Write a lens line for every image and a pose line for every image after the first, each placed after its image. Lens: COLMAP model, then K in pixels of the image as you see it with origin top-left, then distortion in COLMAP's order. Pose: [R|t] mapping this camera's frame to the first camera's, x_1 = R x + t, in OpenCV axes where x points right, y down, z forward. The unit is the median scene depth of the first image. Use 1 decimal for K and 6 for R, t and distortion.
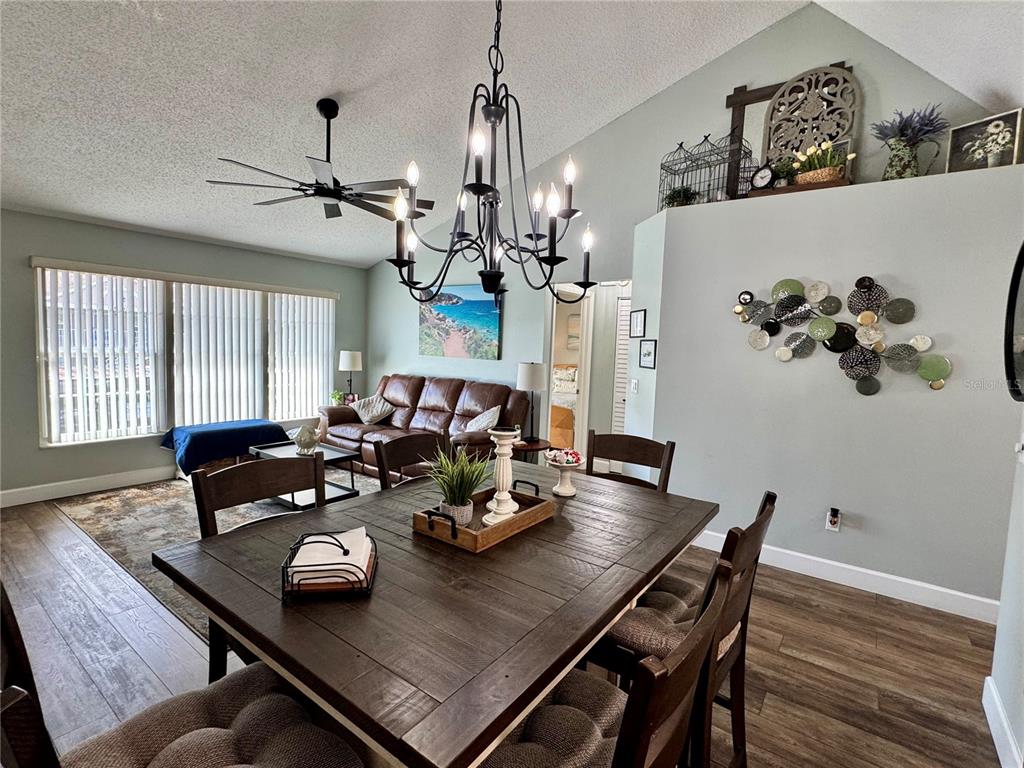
lens RADIAL K [[488.4, 0, 510.6], [0, 488.4, 380.3], [0, 0, 1]] dist [0.000146, -0.000325]
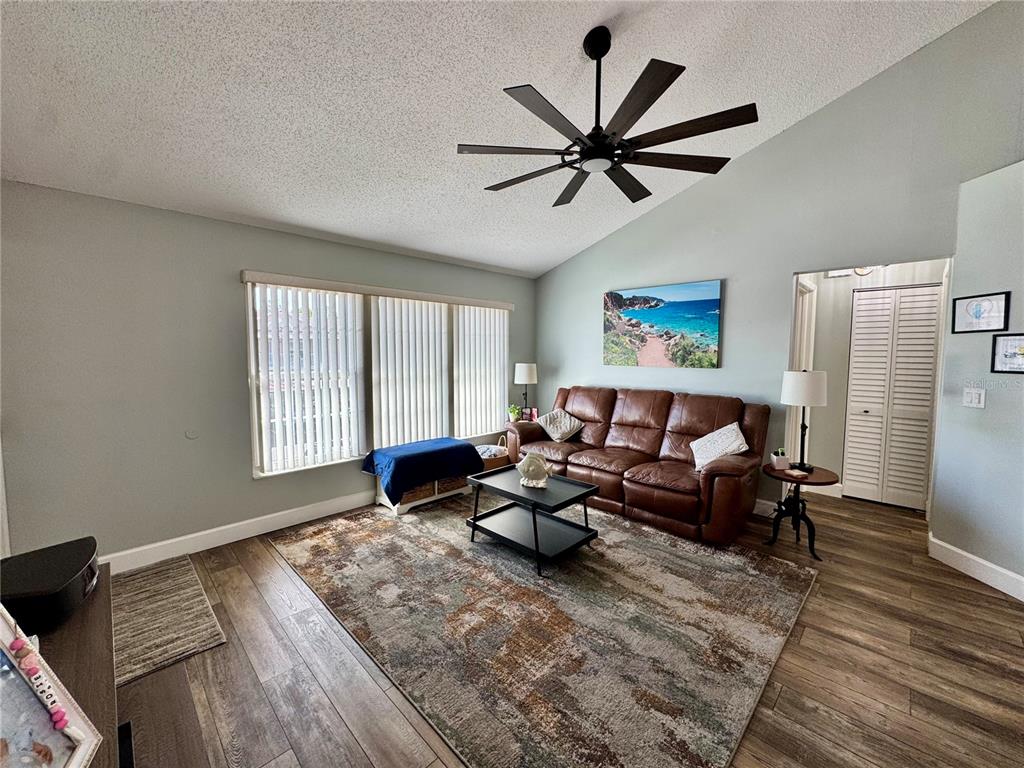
lens RADIAL K [[407.9, 0, 512.9], [0, 407.9, 380.9], [0, 0, 1]] dist [-0.001740, 0.000121]
pose [[0.989294, -0.024822, -0.143812, -0.300386], [0.023282, 0.999652, -0.012388, -0.020198], [0.144069, 0.008907, 0.989528, 0.254146]]
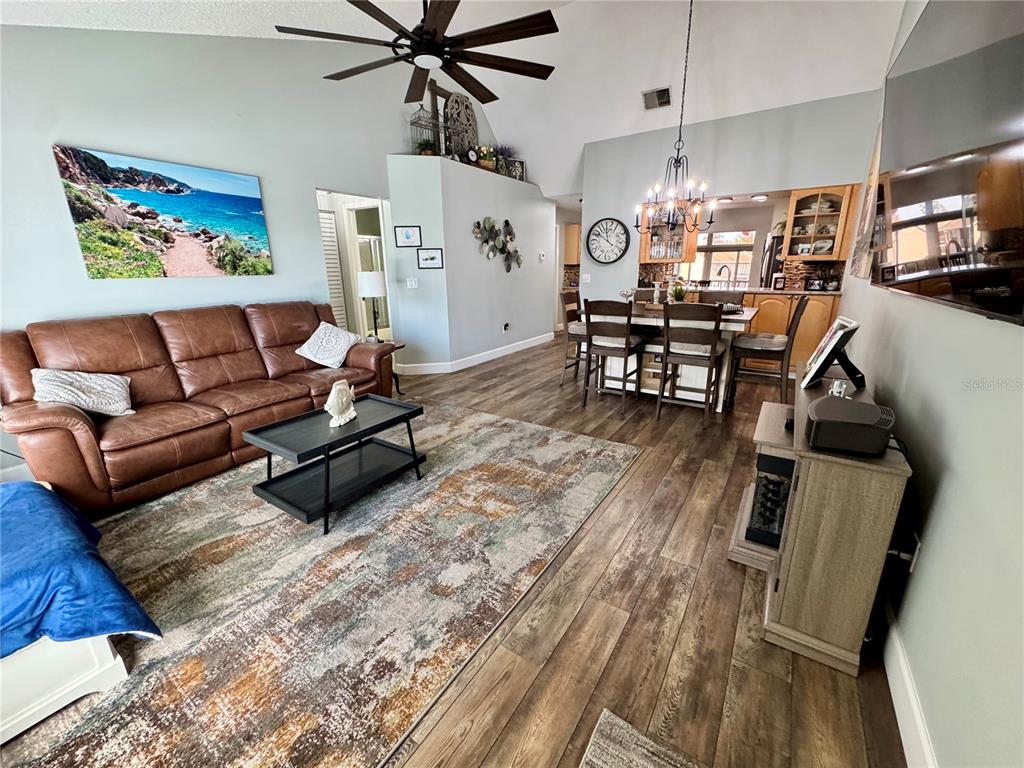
lens RADIAL K [[407.9, 0, 512.9], [0, 407.9, 380.9], [0, 0, 1]] dist [-0.001740, 0.000121]
pose [[-0.044713, -0.306517, 0.950814, -0.828012], [0.090781, 0.946582, 0.309421, -0.051430], [-0.994867, 0.100151, -0.014499, 0.660417]]
